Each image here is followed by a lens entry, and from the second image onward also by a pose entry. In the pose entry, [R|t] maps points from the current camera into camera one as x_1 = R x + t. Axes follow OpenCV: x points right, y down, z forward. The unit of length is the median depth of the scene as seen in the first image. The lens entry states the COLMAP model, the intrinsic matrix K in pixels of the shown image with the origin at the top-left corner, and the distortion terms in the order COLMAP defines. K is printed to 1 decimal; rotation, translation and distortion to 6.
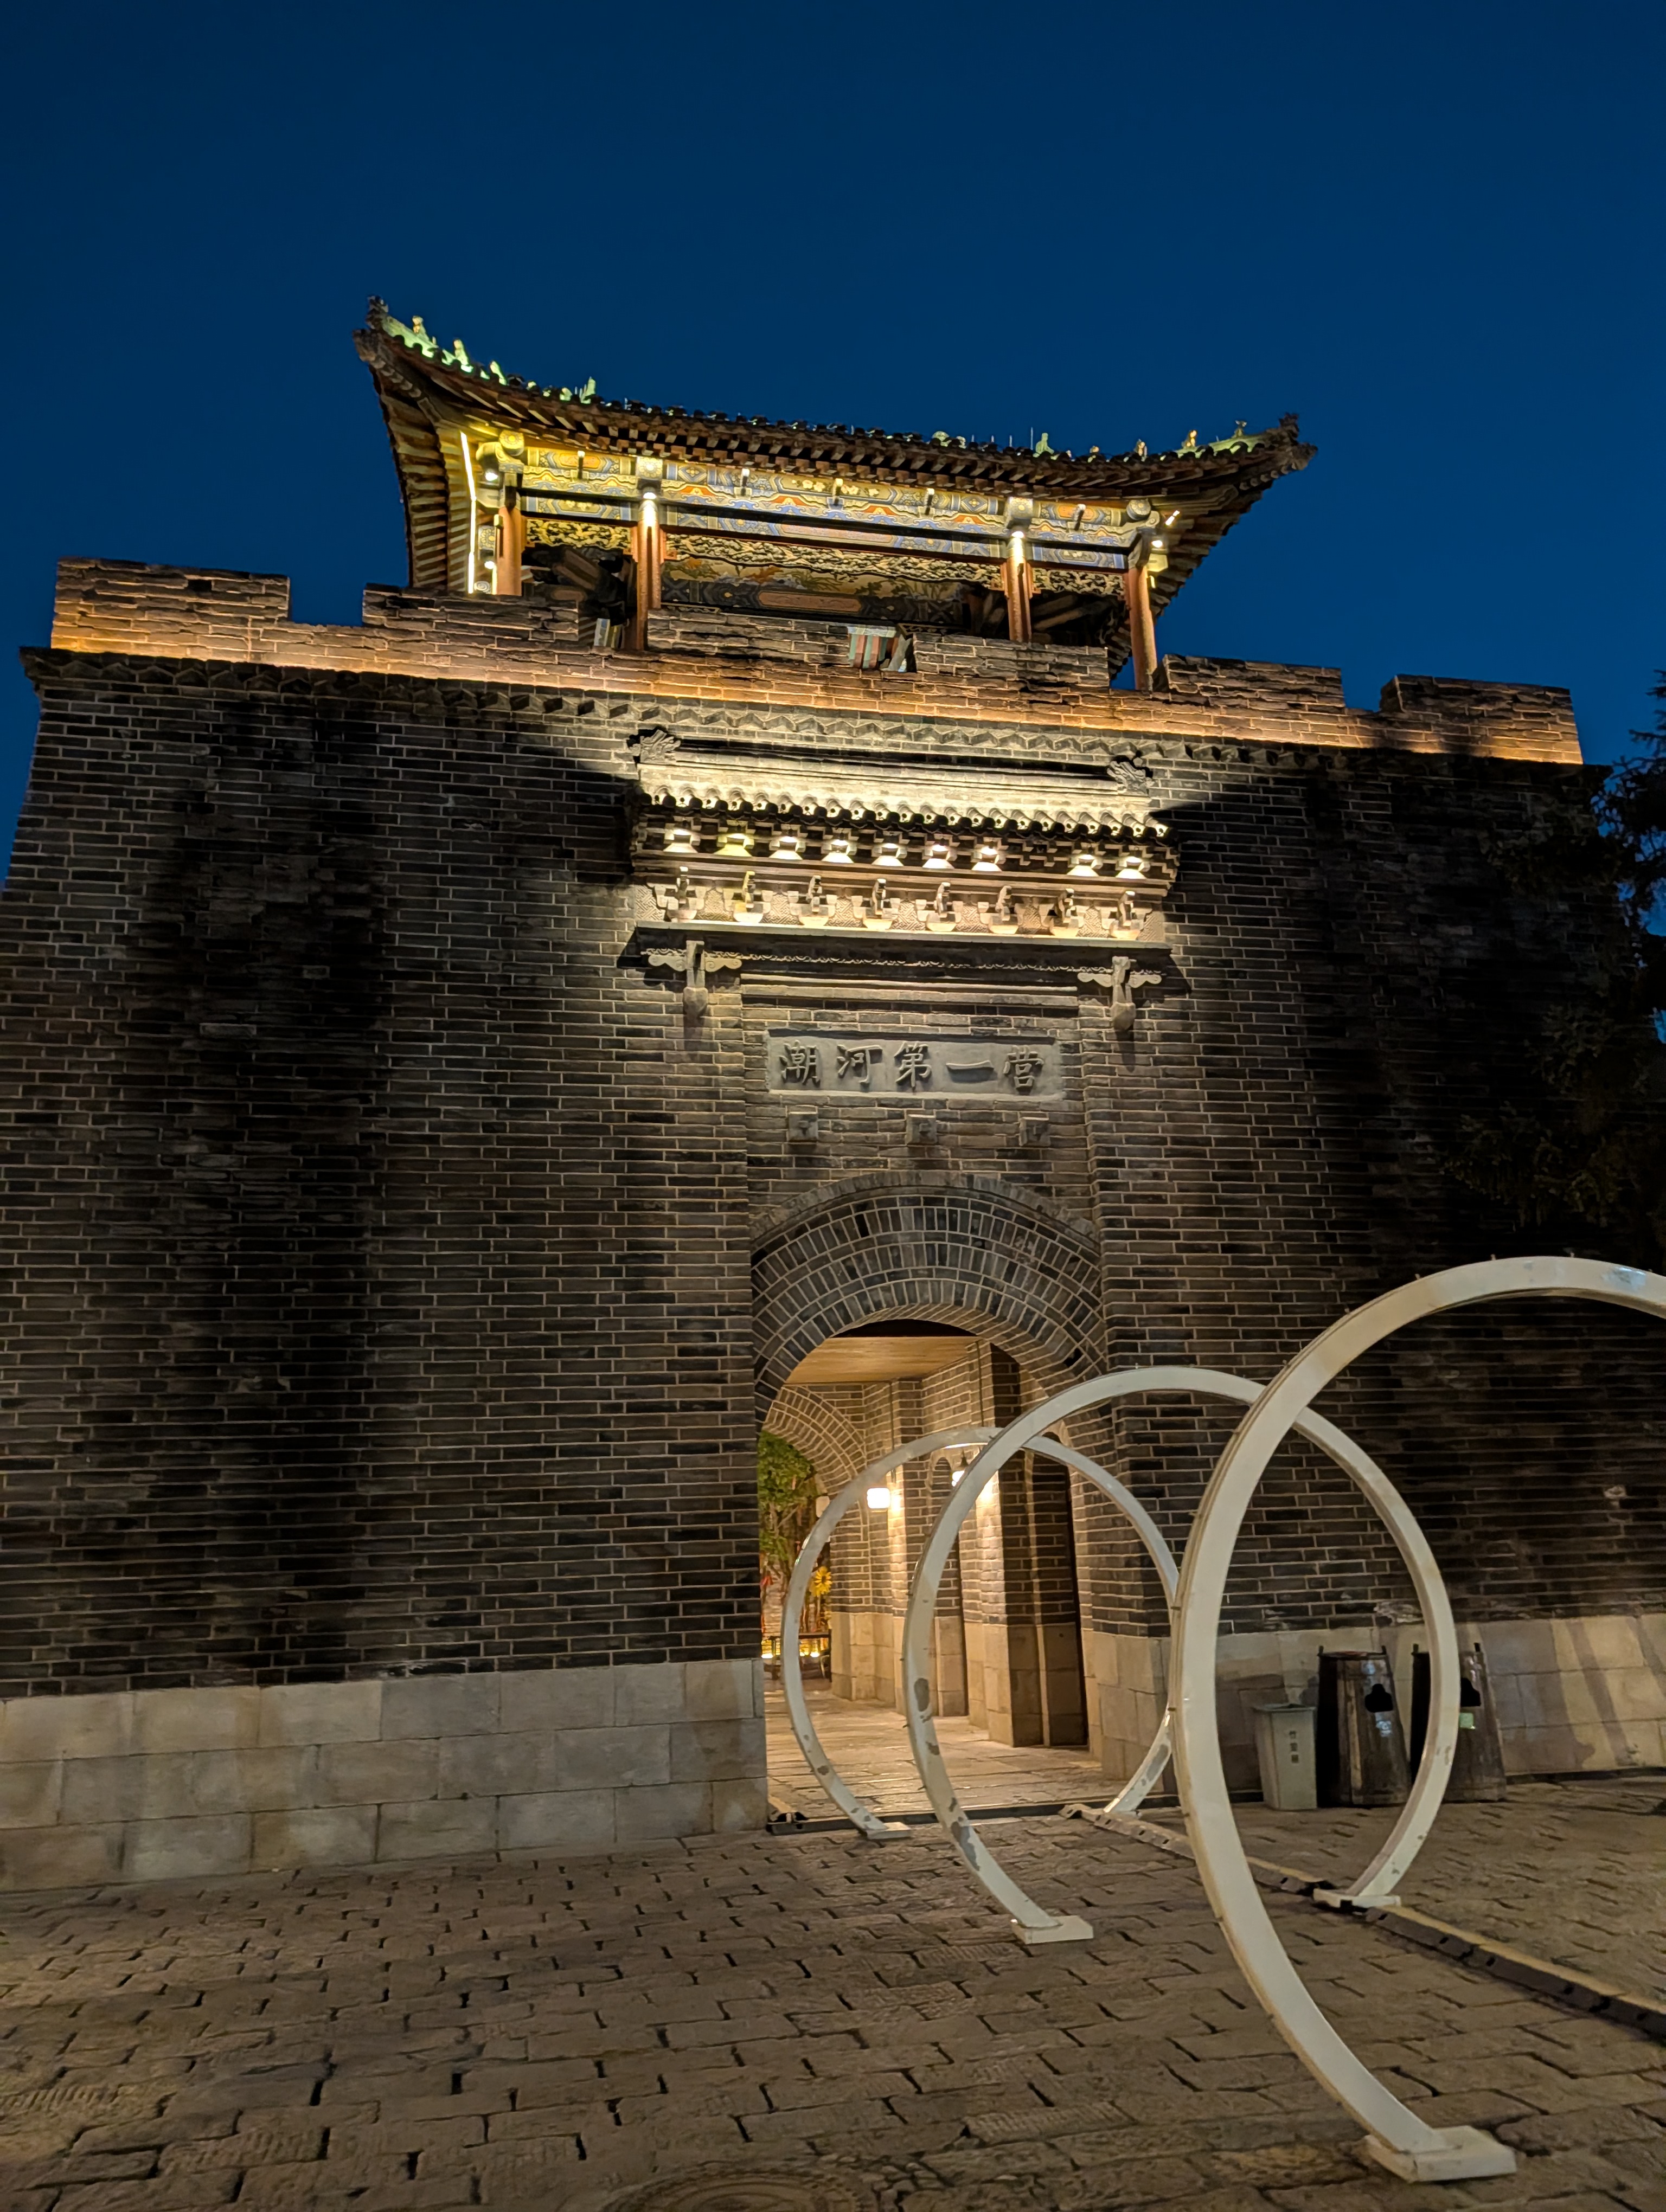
lens RADIAL K [[1571.7, 0, 832.2], [0, 1571.7, 1108.0], [0, 0, 1]] dist [0.005437, -0.005432]
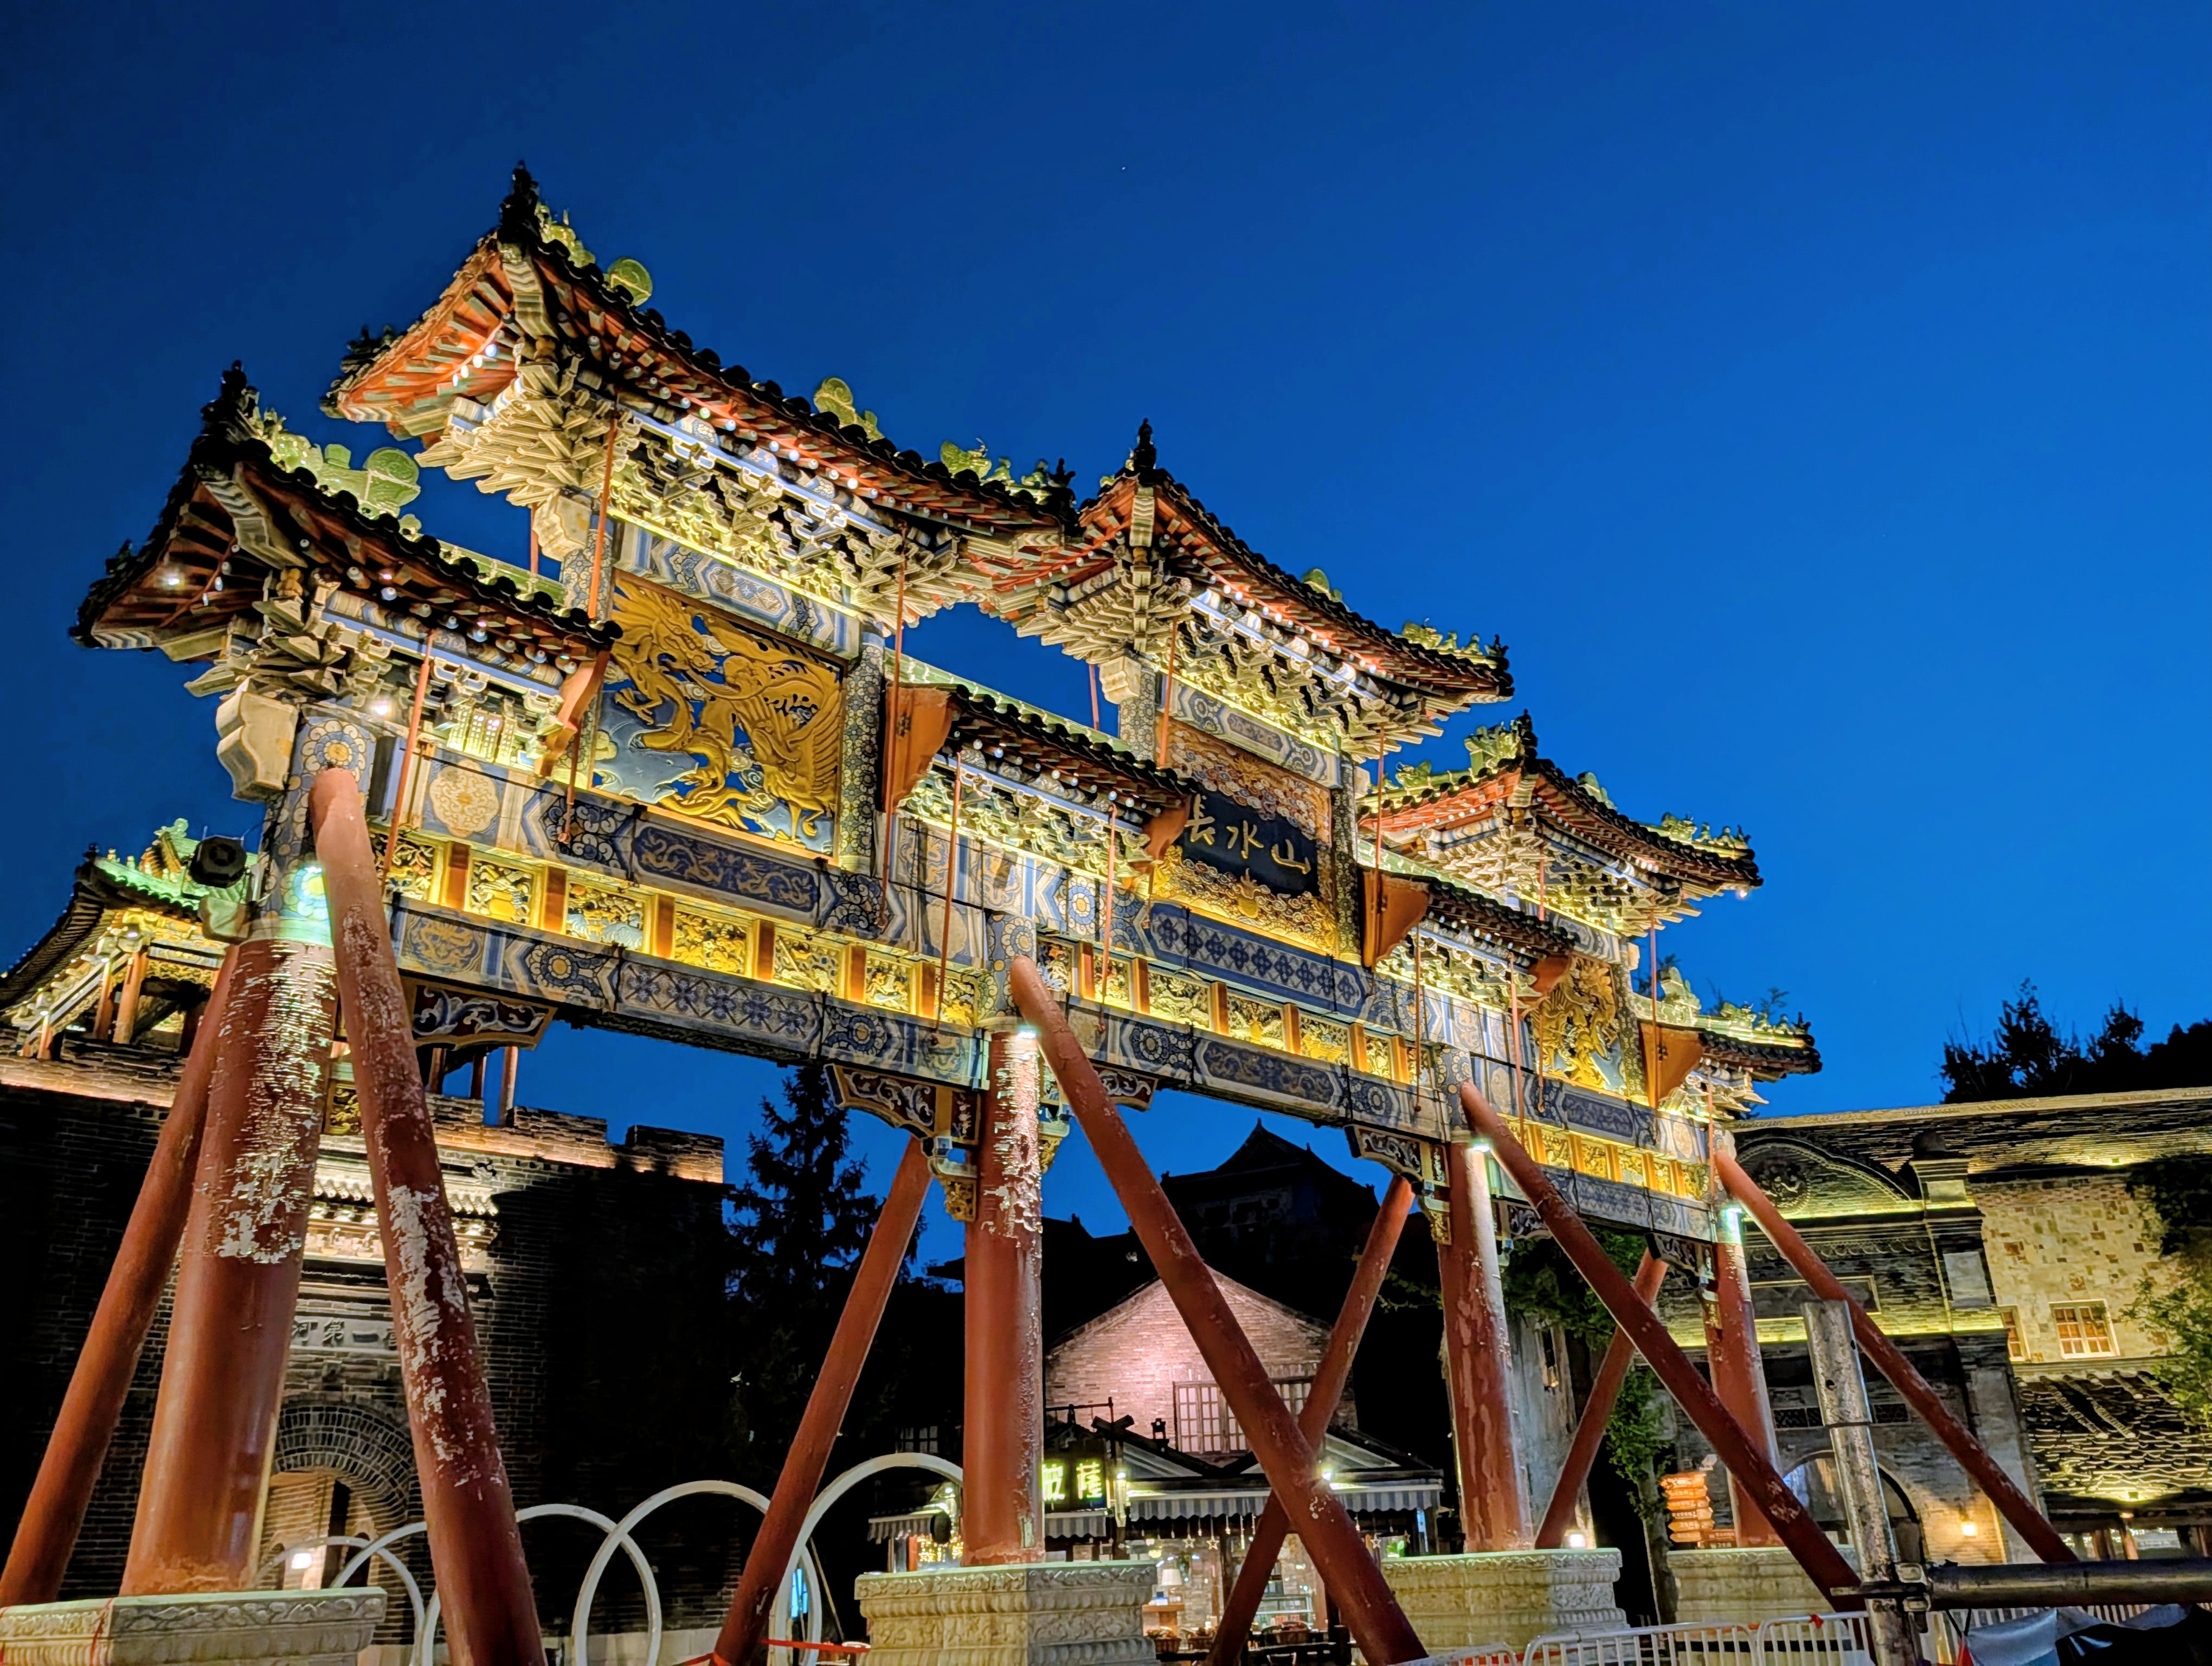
lens RADIAL K [[1663.2, 0, 1100.8], [0, 1663.2, 829.8], [0, 0, 1]] dist [0.001763, 0.019406]
pose [[0.852400, 0.211793, 0.478078, -0.240500], [-0.108115, 0.965928, -0.235149, -0.230127], [-0.511591, 0.148753, 0.846255, -1.226462]]
